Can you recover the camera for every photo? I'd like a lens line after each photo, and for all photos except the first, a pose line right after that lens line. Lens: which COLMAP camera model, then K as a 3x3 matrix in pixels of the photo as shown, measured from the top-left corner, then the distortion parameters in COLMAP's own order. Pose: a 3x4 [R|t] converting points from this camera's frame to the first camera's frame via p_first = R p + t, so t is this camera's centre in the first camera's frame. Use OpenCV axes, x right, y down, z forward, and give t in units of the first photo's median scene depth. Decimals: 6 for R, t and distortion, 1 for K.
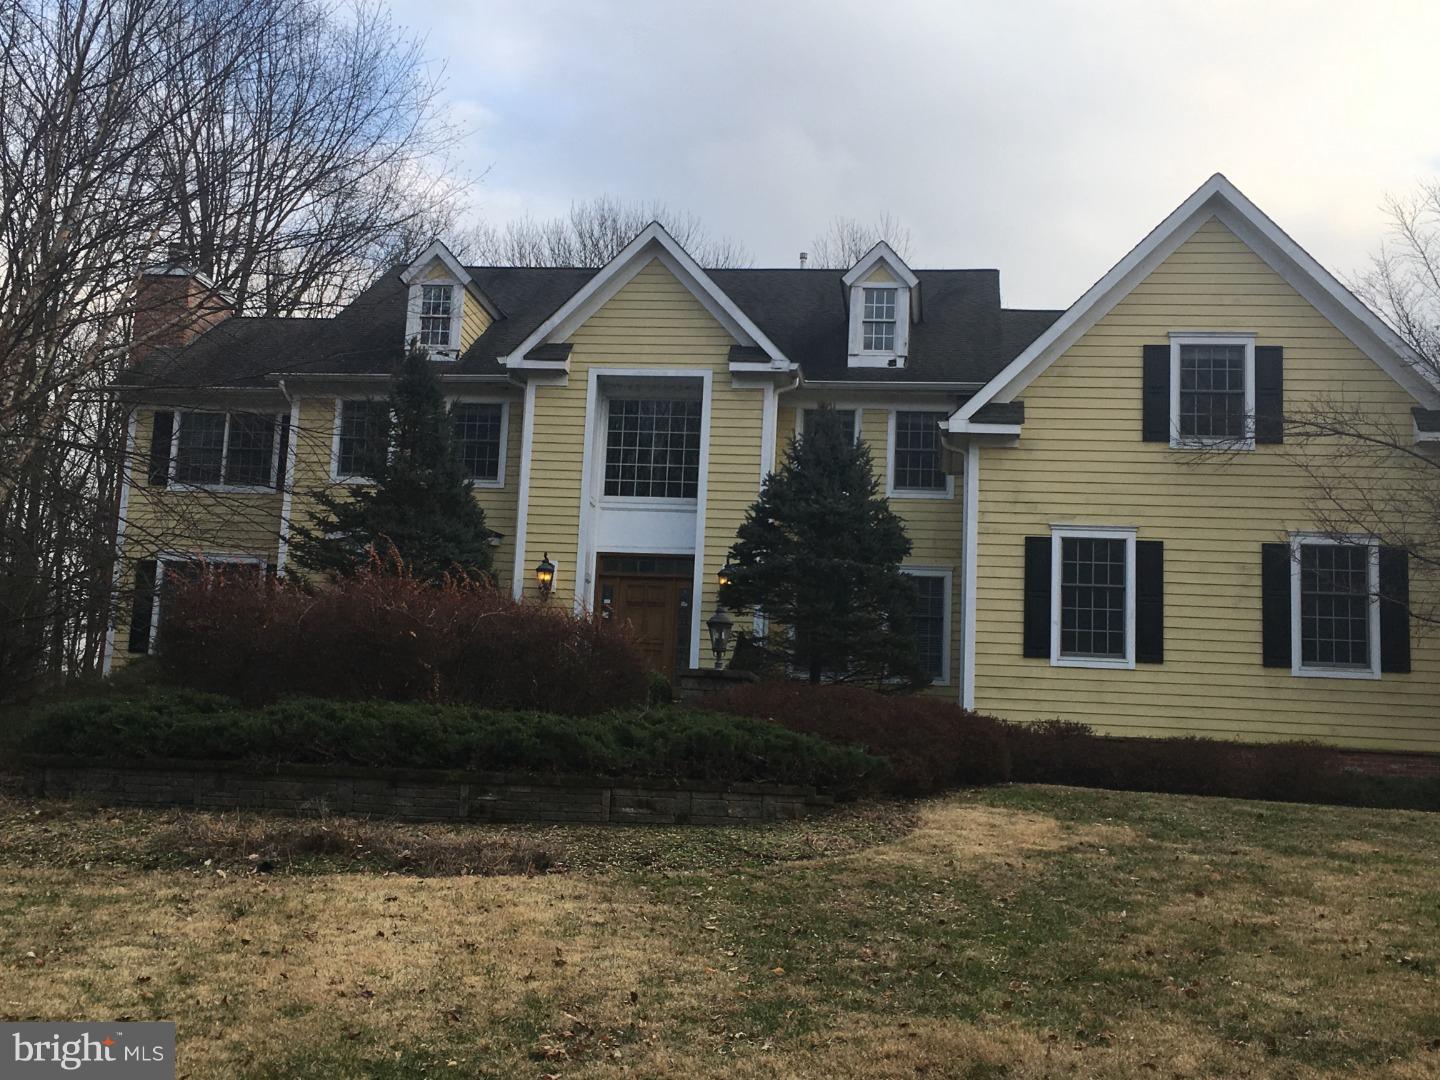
lens RADIAL K [[1705.2, 0, 723.9], [0, 1705.2, 538.6], [0, 0, 1]] dist [0.036570, 0.000000]
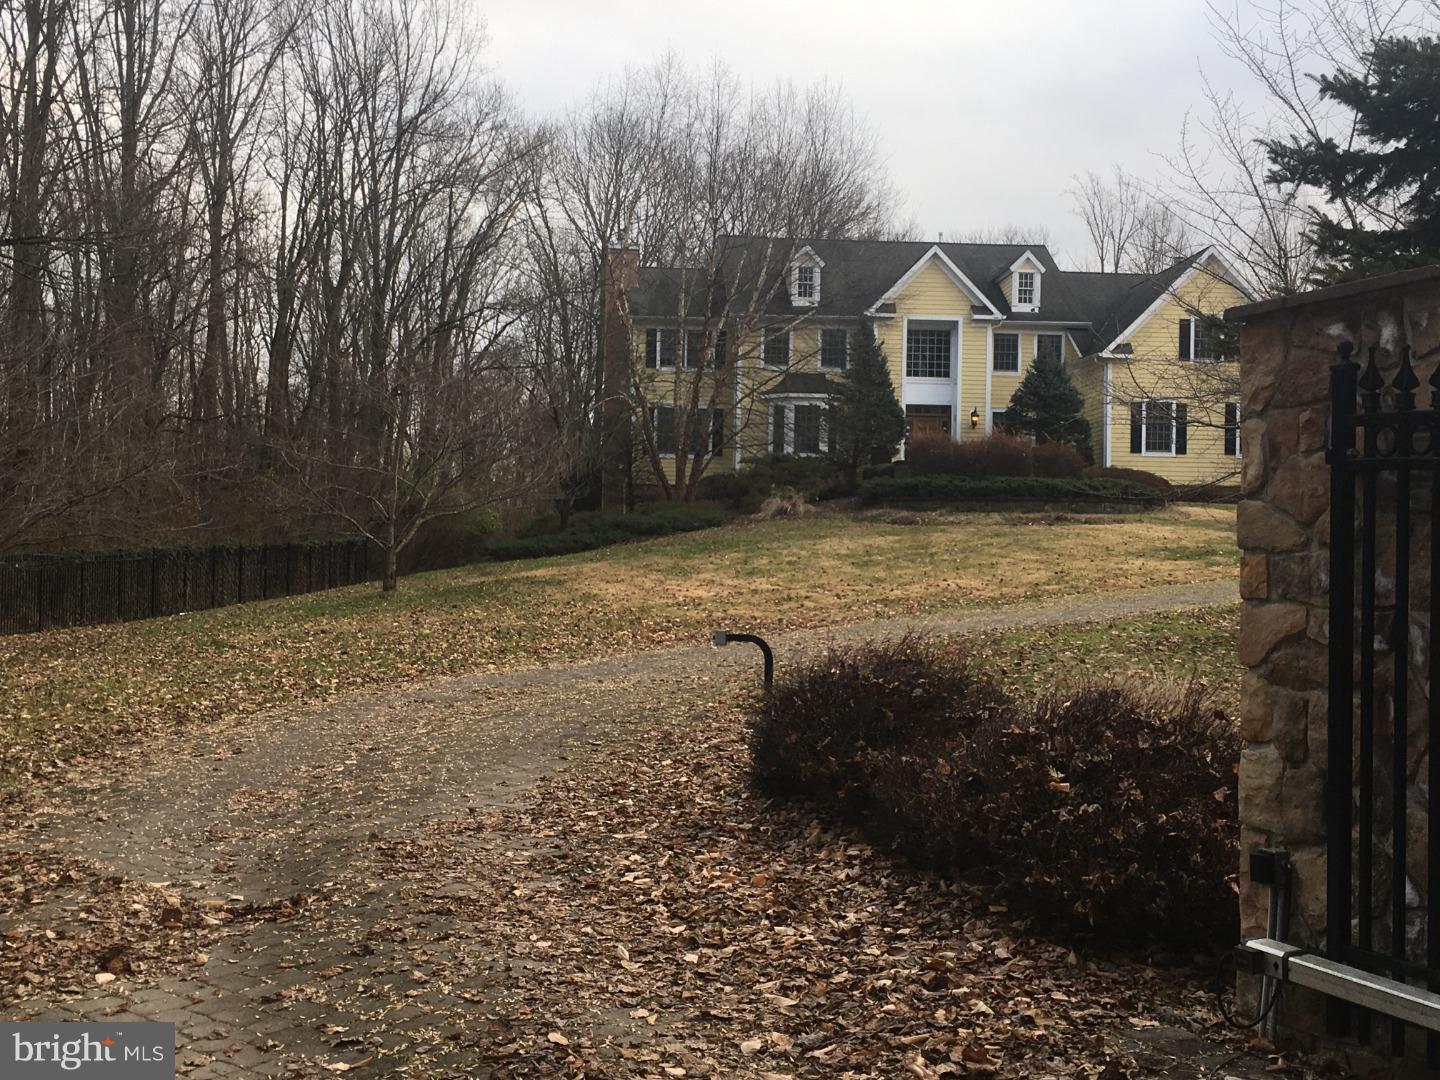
lens RADIAL K [[1705.2, 0, 717.2], [0, 1705.2, 539.8], [0, 0, 1]] dist [0.036570, 0.000000]
pose [[0.977766, -0.028392, 0.207768, -0.756672], [-0.000075, 0.990745, 0.135738, -0.114308], [-0.209699, -0.132736, 0.968714, -1.023311]]
